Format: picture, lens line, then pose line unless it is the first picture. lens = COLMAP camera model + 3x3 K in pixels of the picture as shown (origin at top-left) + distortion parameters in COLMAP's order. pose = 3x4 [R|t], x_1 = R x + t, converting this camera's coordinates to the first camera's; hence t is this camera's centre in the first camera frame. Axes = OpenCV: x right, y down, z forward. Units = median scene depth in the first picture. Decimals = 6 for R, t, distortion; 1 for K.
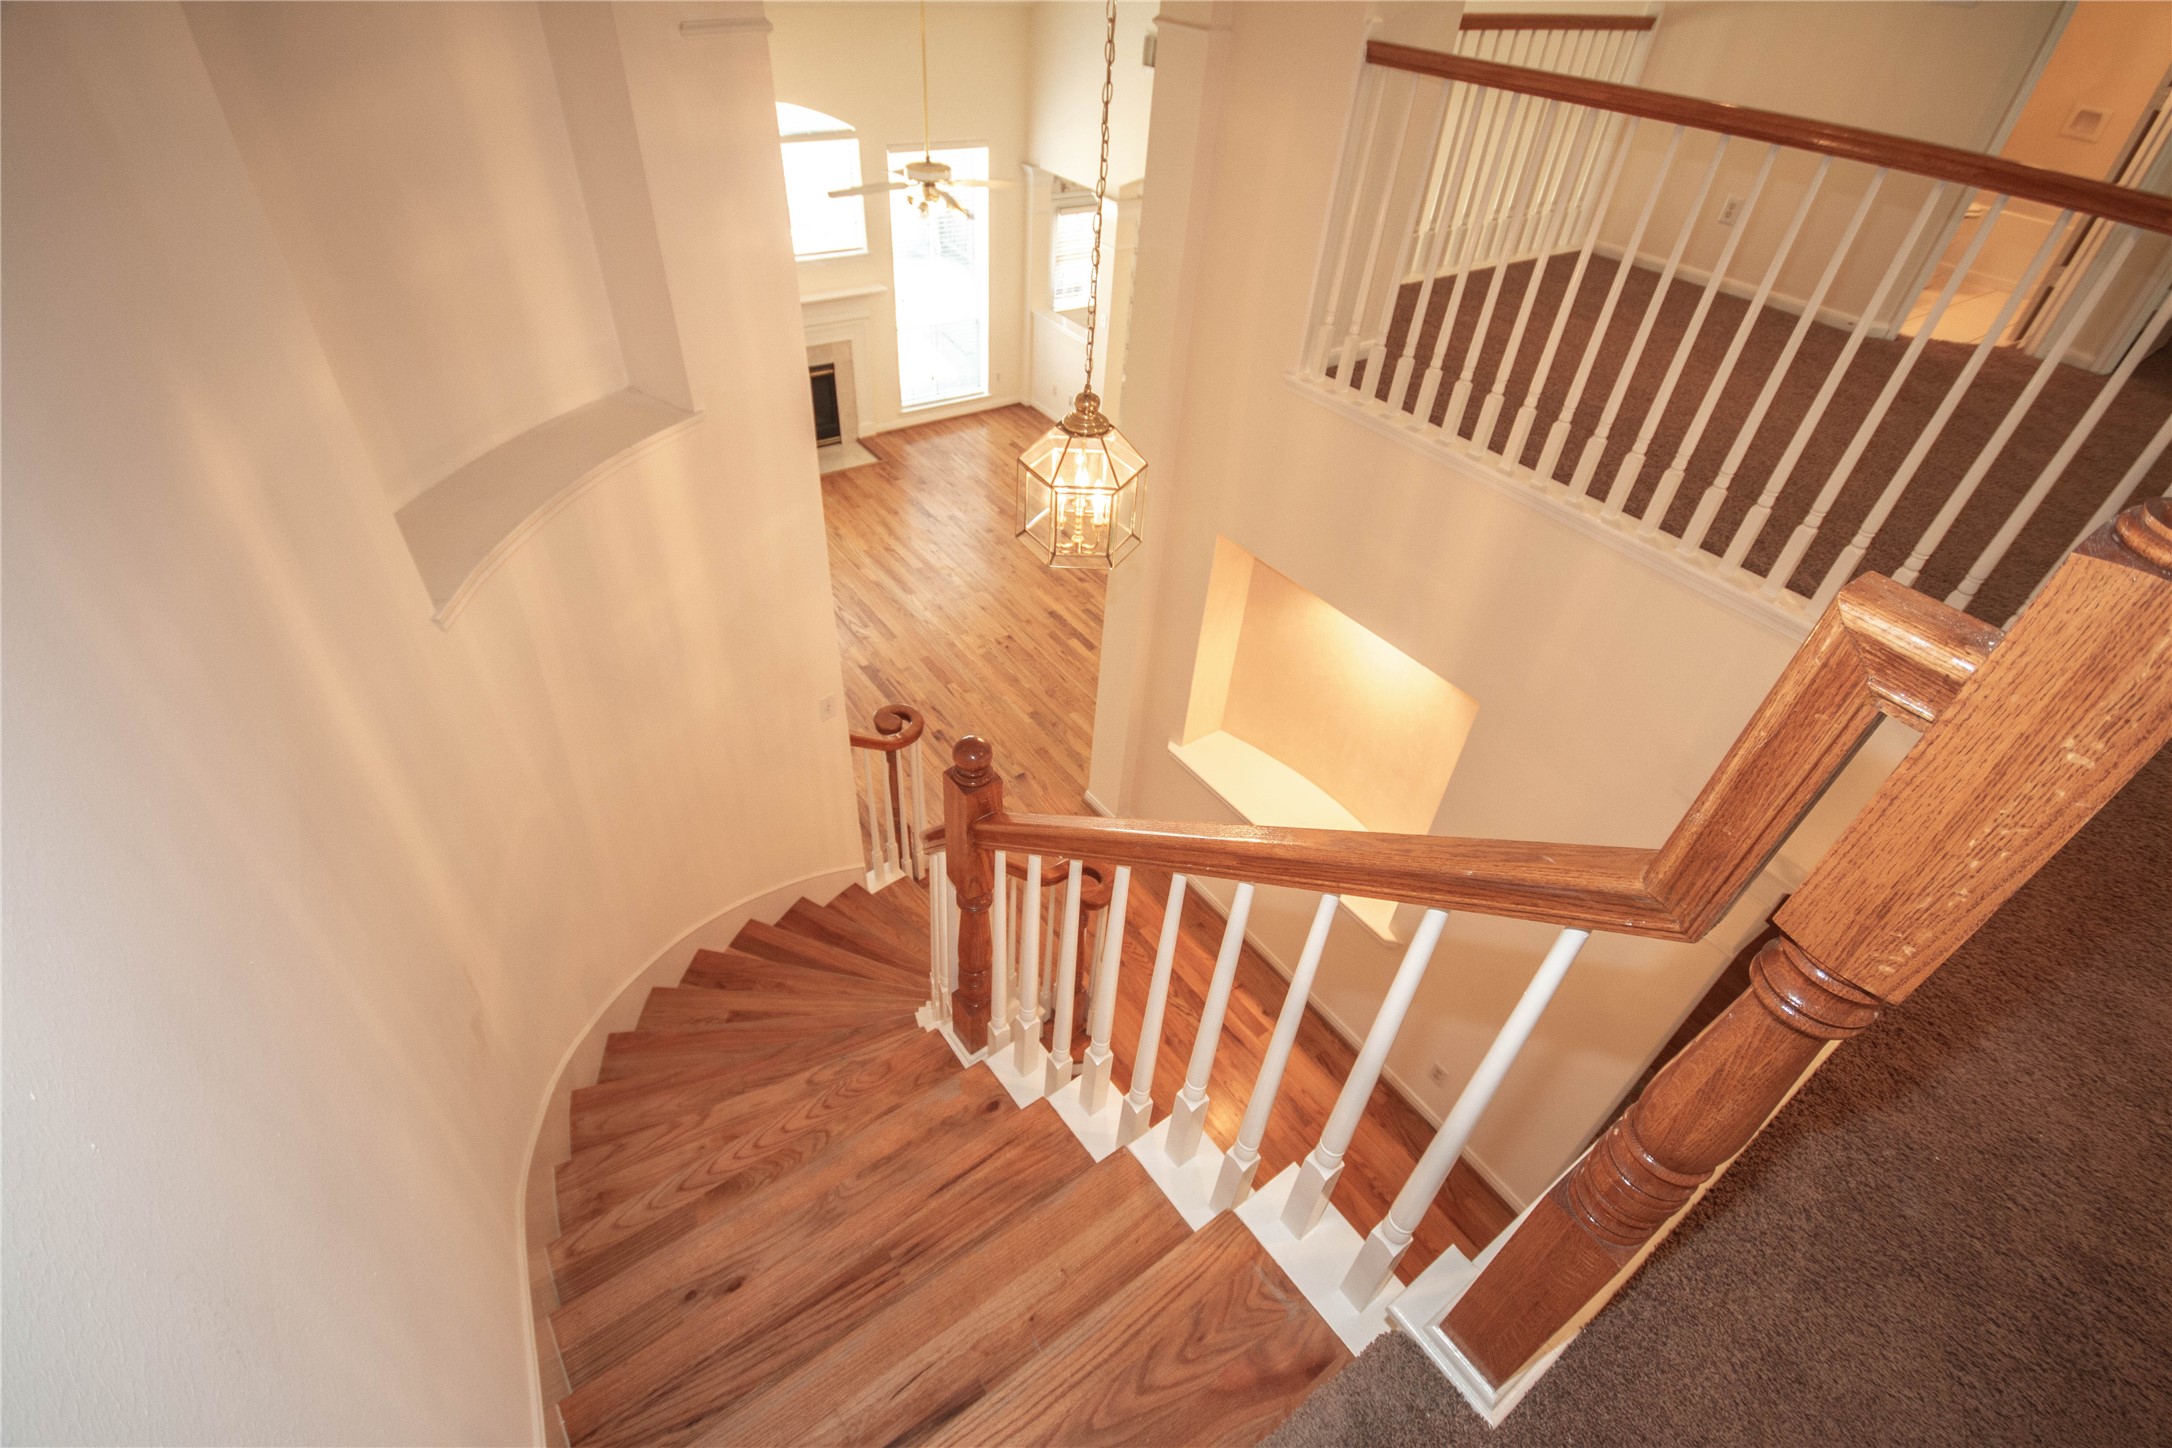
lens RADIAL K [[1009.4, 0, 1096.7], [0, 1009.4, 721.8], [0, 0, 1]] dist [-0.002486, -0.001102]
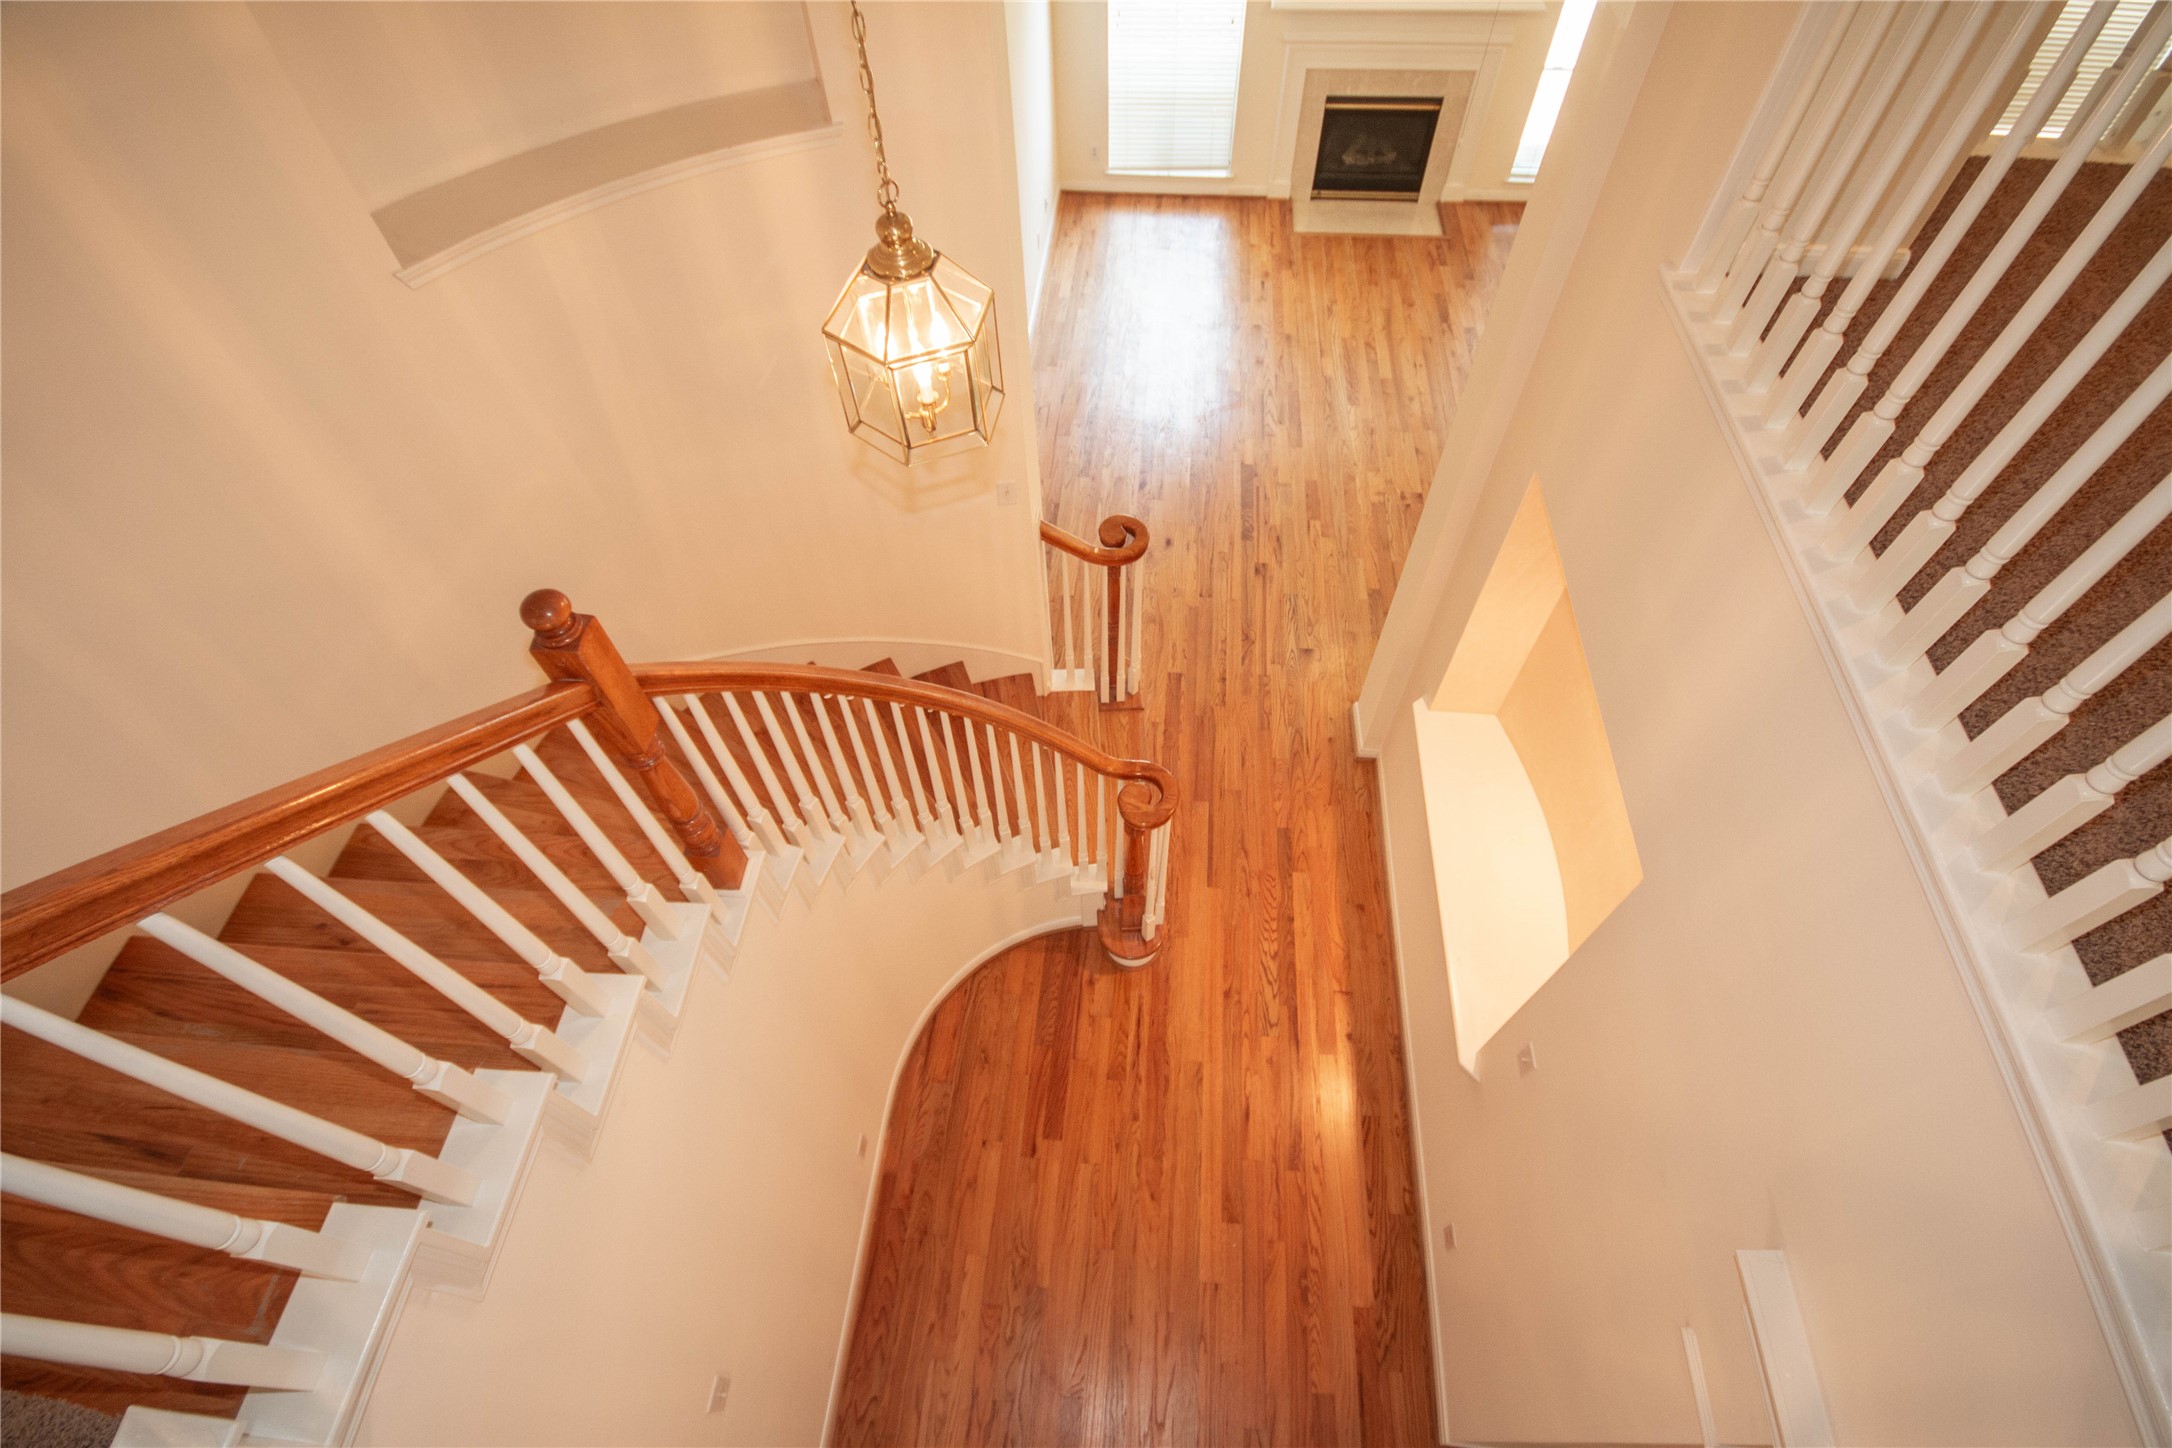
lens RADIAL K [[1009.4, 0, 1075.2], [0, 1009.4, 731.8], [0, 0, 1]] dist [-0.002486, -0.001102]
pose [[0.747560, 0.487835, -0.450745, 0.183397], [-0.366915, 0.869001, 0.331980, -0.092321], [0.553650, -0.082789, 0.828624, 0.146034]]
